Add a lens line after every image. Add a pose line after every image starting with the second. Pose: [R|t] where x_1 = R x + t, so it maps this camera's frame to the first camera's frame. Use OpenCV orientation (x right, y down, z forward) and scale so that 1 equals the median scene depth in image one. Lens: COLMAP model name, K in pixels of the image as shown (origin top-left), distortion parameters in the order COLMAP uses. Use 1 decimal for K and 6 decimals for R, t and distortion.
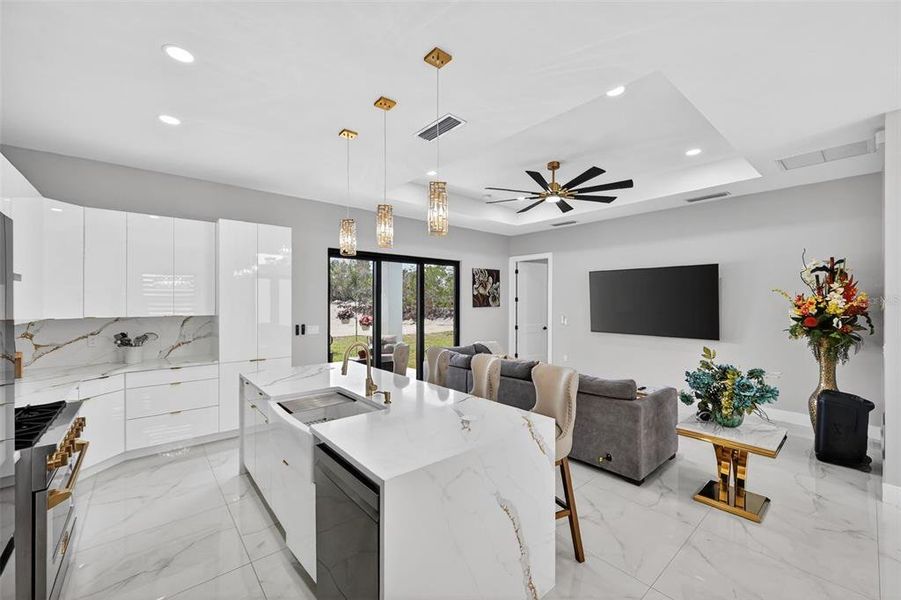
lens RADIAL K [[360.2, 0, 446.2], [0, 360.2, 300.9], [0, 0, 1]] dist [-0.001740, -0.000038]
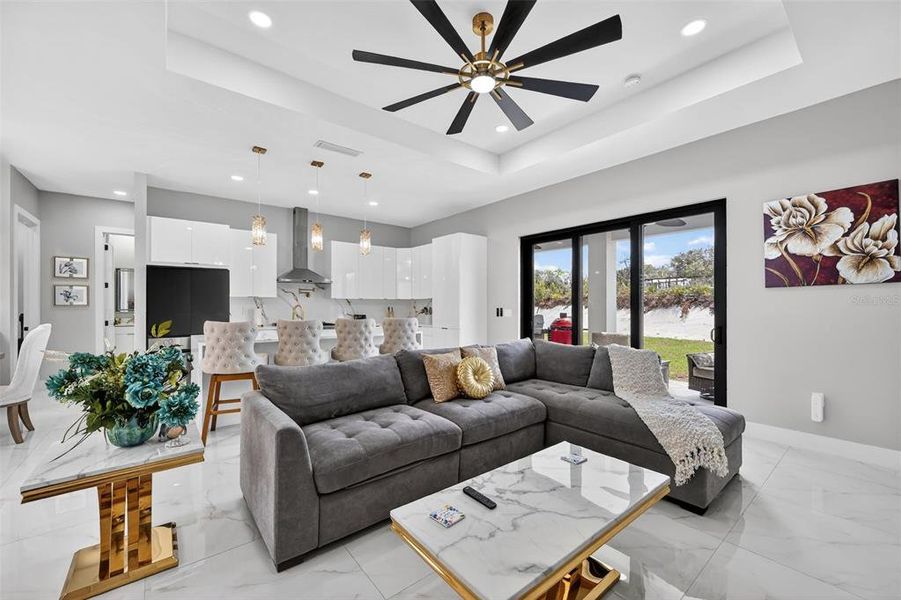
lens RADIAL K [[360.2, 0, 450.5], [0, 360.2, 308.4], [0, 0, 1]] dist [-0.001740, -0.000038]
pose [[-0.026339, 0.010414, -0.999599, 0.742585], [0.002014, 0.999944, 0.010365, 0.052750], [0.999651, -0.001740, -0.026358, 0.829391]]
